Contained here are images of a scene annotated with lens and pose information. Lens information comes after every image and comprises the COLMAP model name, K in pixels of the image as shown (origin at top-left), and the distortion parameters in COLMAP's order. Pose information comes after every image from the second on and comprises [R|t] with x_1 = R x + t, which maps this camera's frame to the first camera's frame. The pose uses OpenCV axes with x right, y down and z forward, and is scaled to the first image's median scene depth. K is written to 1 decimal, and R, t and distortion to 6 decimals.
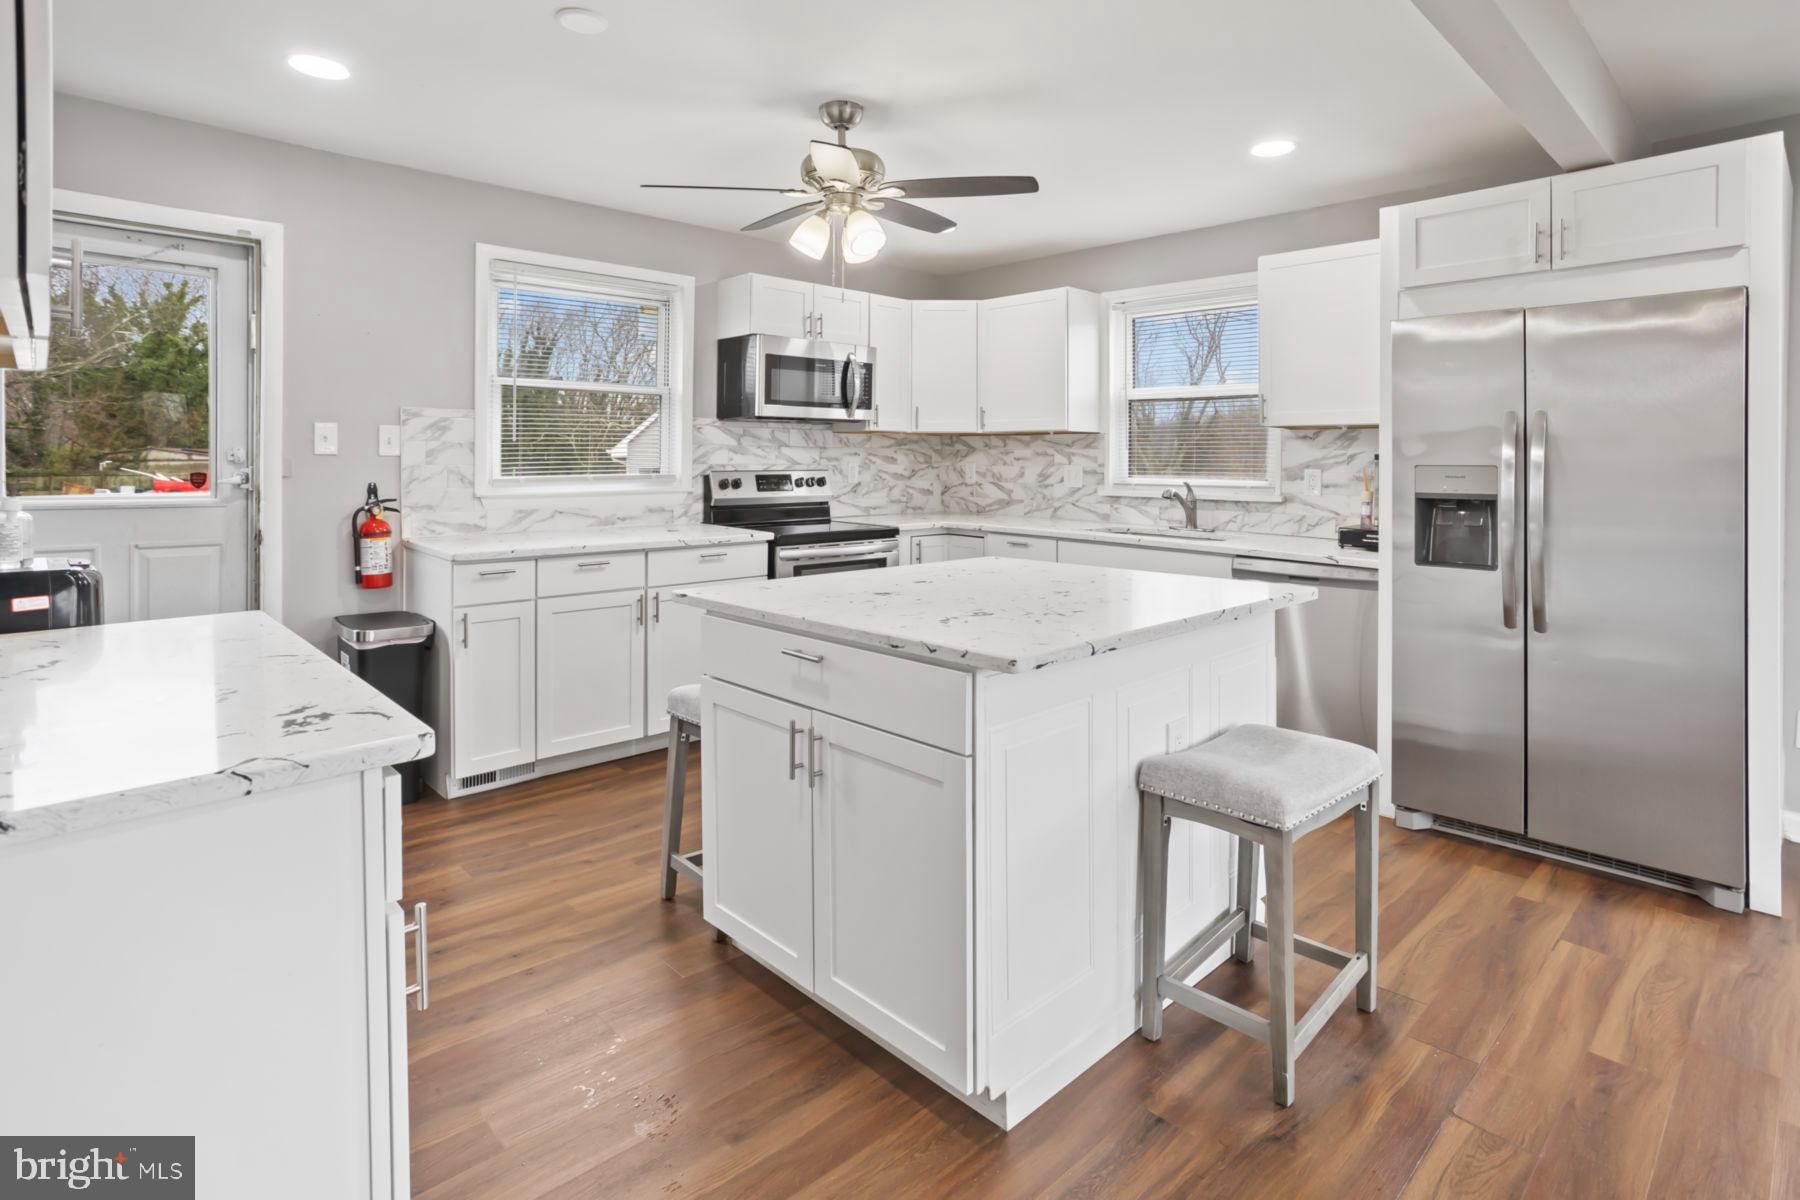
lens RADIAL K [[928.7, 0, 903.8], [0, 928.7, 458.4], [0, 0, 1]] dist [-0.003303, -0.000594]
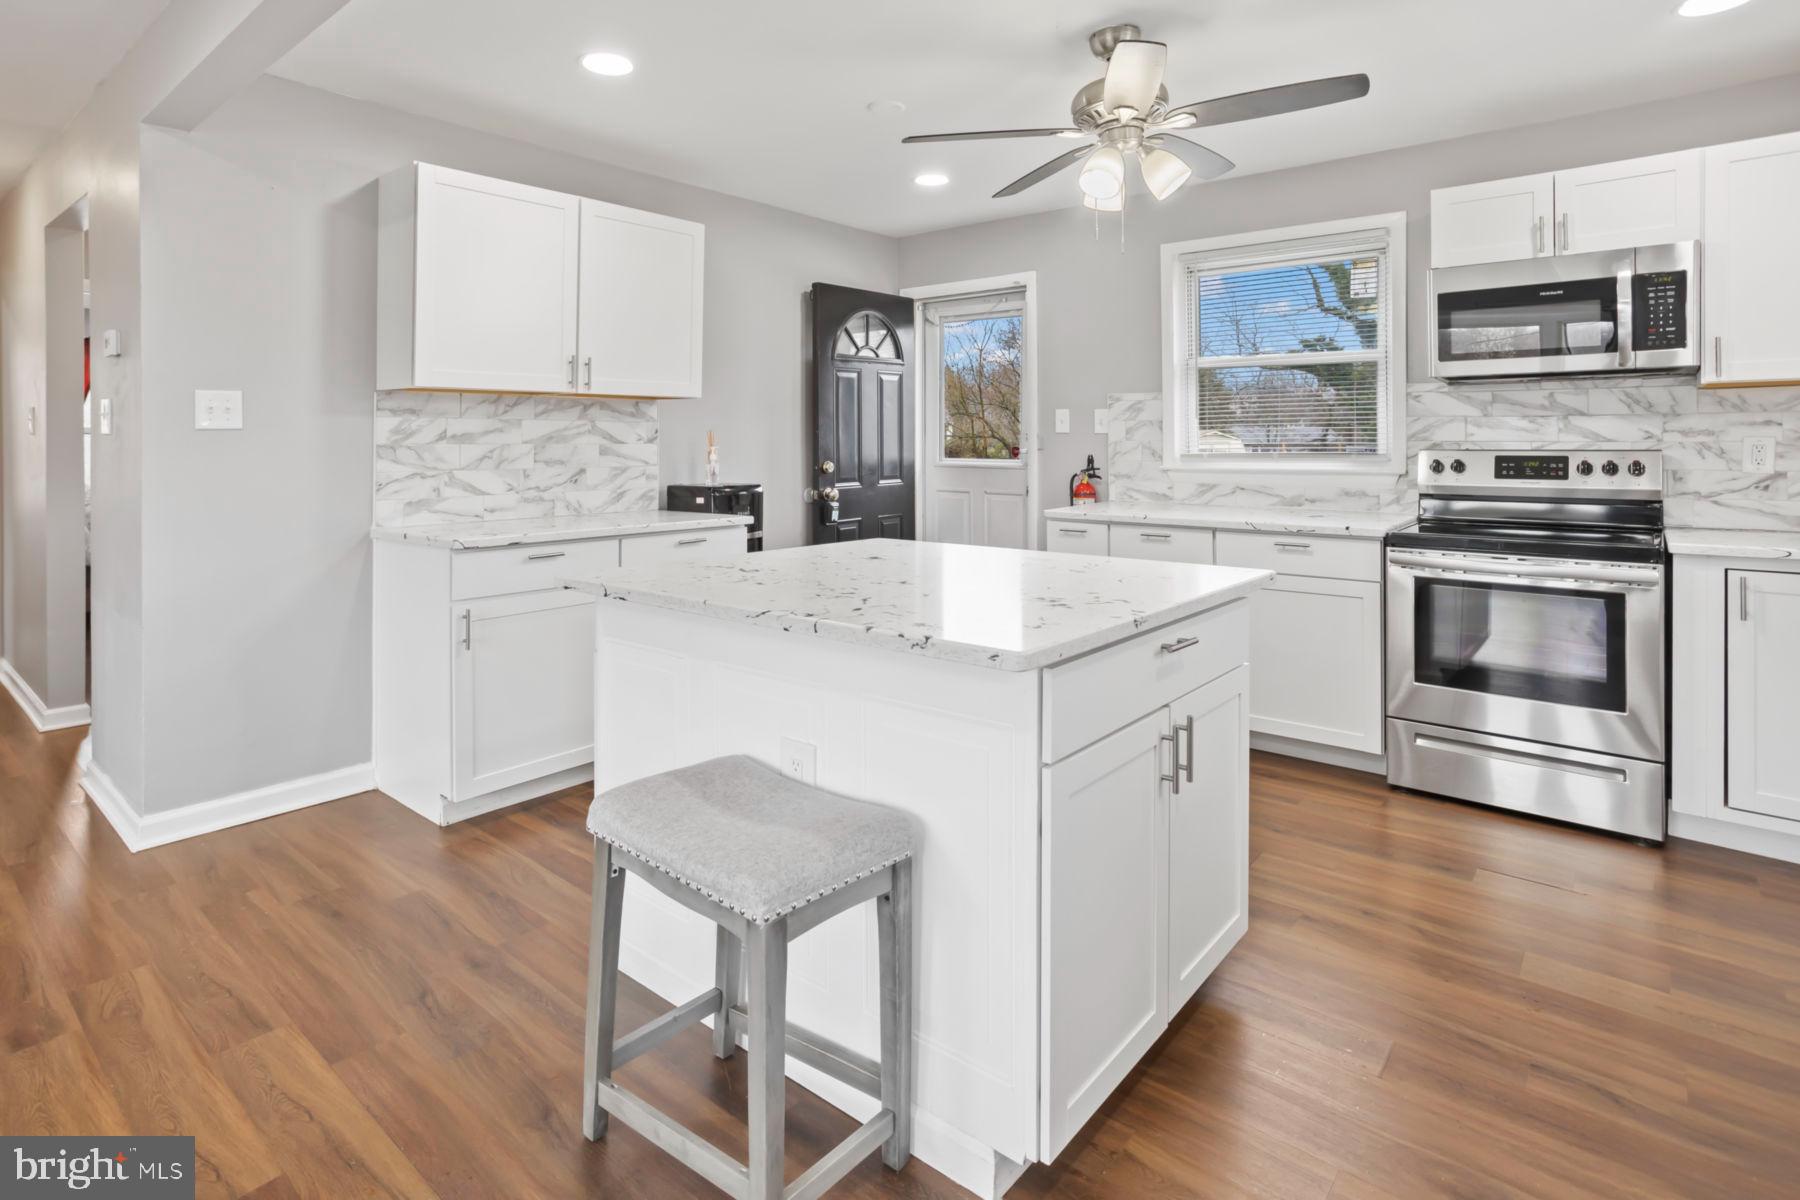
lens RADIAL K [[926.7, 0, 893.0], [0, 926.7, 415.8], [0, 0, 1]] dist [-0.025873, 0.001290]
pose [[0.121656, -0.029482, -0.992134, 0.503838], [0.000733, 0.999561, -0.029613, 0.007667], [0.992572, 0.002876, 0.121624, 0.439171]]
